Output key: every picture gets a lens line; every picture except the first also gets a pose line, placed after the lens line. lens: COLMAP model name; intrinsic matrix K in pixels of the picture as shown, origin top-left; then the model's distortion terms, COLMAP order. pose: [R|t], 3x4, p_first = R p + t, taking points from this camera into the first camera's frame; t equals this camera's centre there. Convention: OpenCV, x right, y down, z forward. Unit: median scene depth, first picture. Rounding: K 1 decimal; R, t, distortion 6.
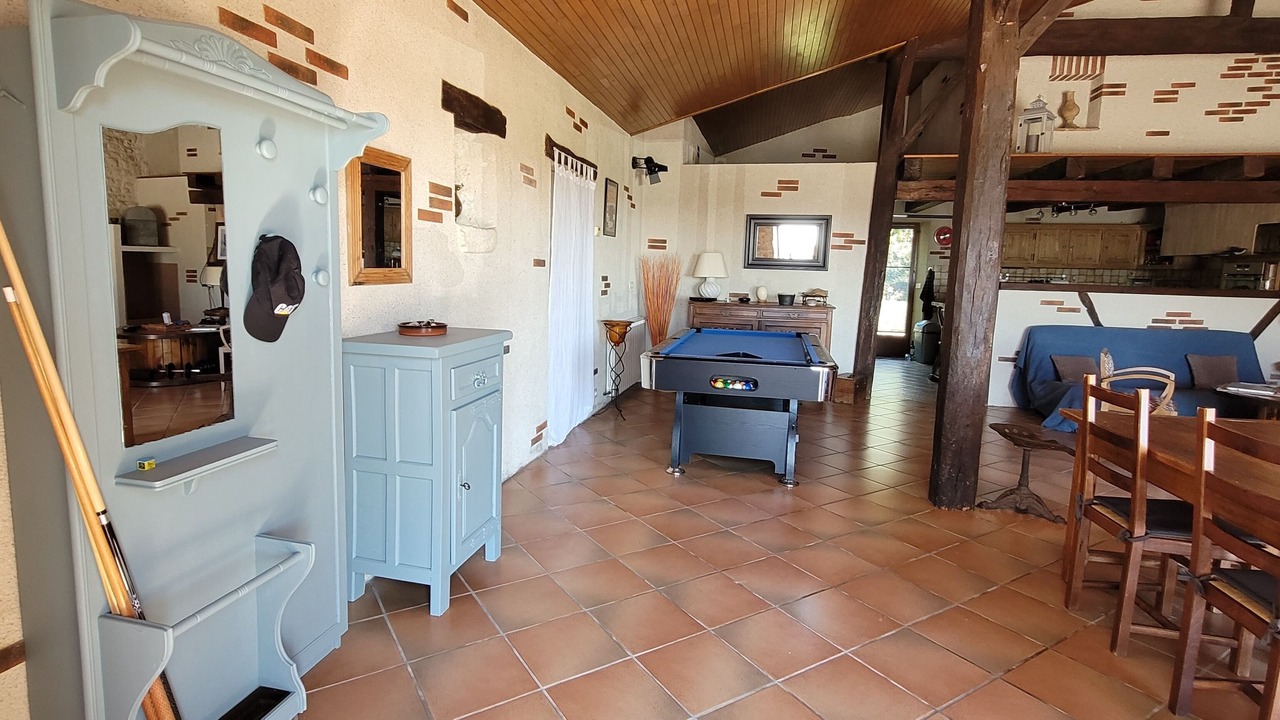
lens RADIAL K [[629.9, 0, 617.6], [0, 629.9, 341.0], [0, 0, 1]] dist [0.001887, -0.000555]
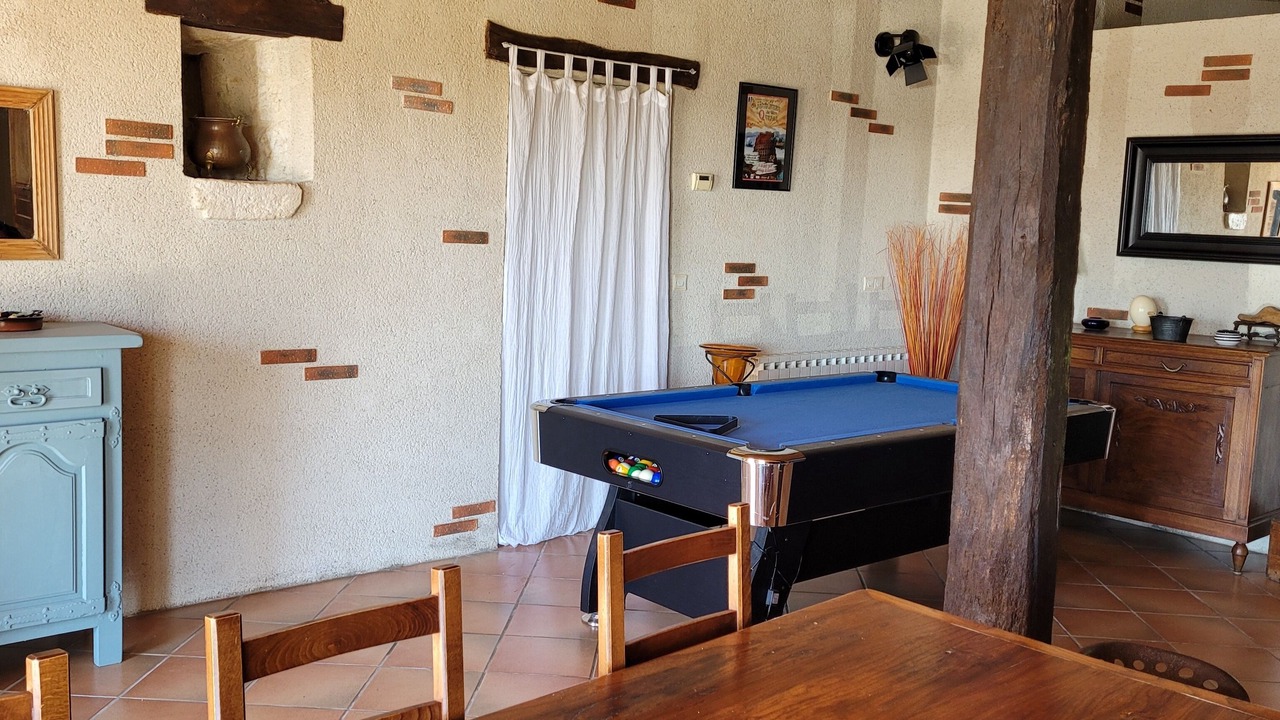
lens RADIAL K [[1192.3, 0, 645.1], [0, 1192.3, 358.0], [0, 0, 1]] dist [0.061219, -0.013184]
pose [[0.829200, 0.073977, -0.554035, 0.440190], [-0.084589, 0.996395, 0.006442, -0.019652], [0.552514, 0.041523, 0.832469, 0.094434]]
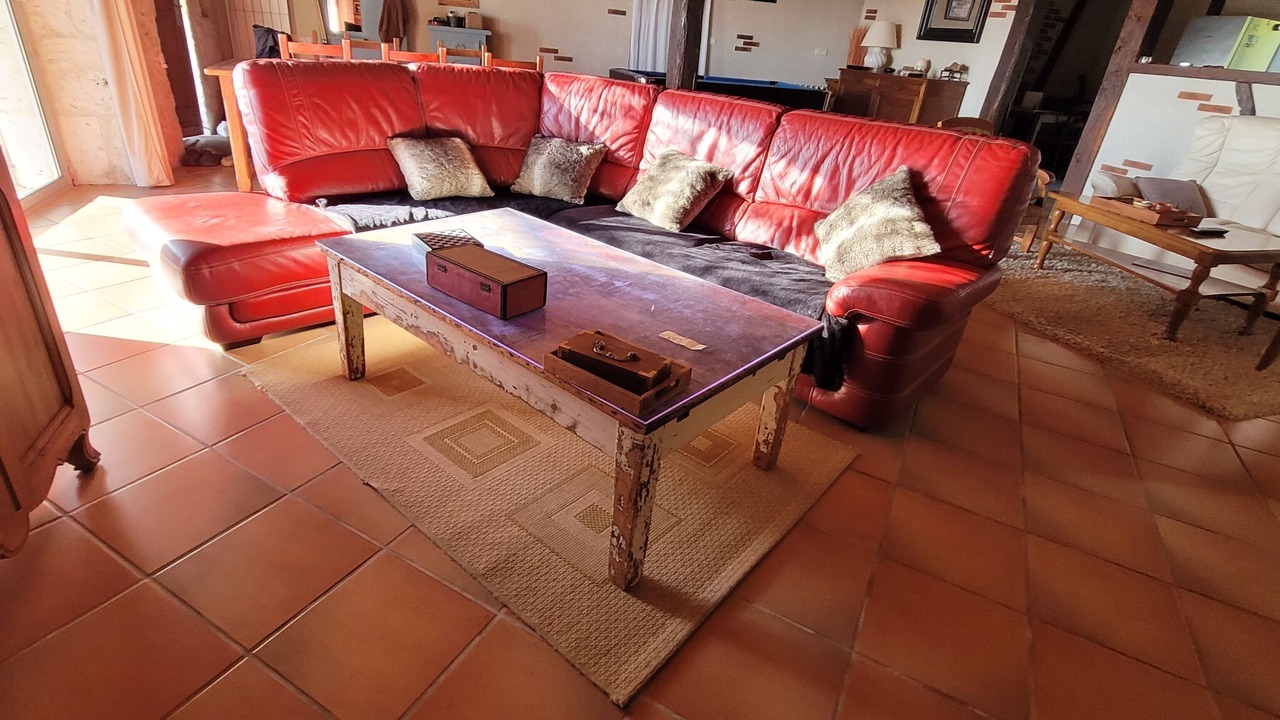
lens RADIAL K [[629.9, 0, 617.6], [0, 629.9, 341.0], [0, 0, 1]] dist [0.001887, -0.000555]
pose [[0.495037, 0.397235, -0.772750, 1.006875], [-0.173705, 0.916664, 0.359936, 0.049170], [0.851331, -0.043951, 0.522784, 0.057010]]
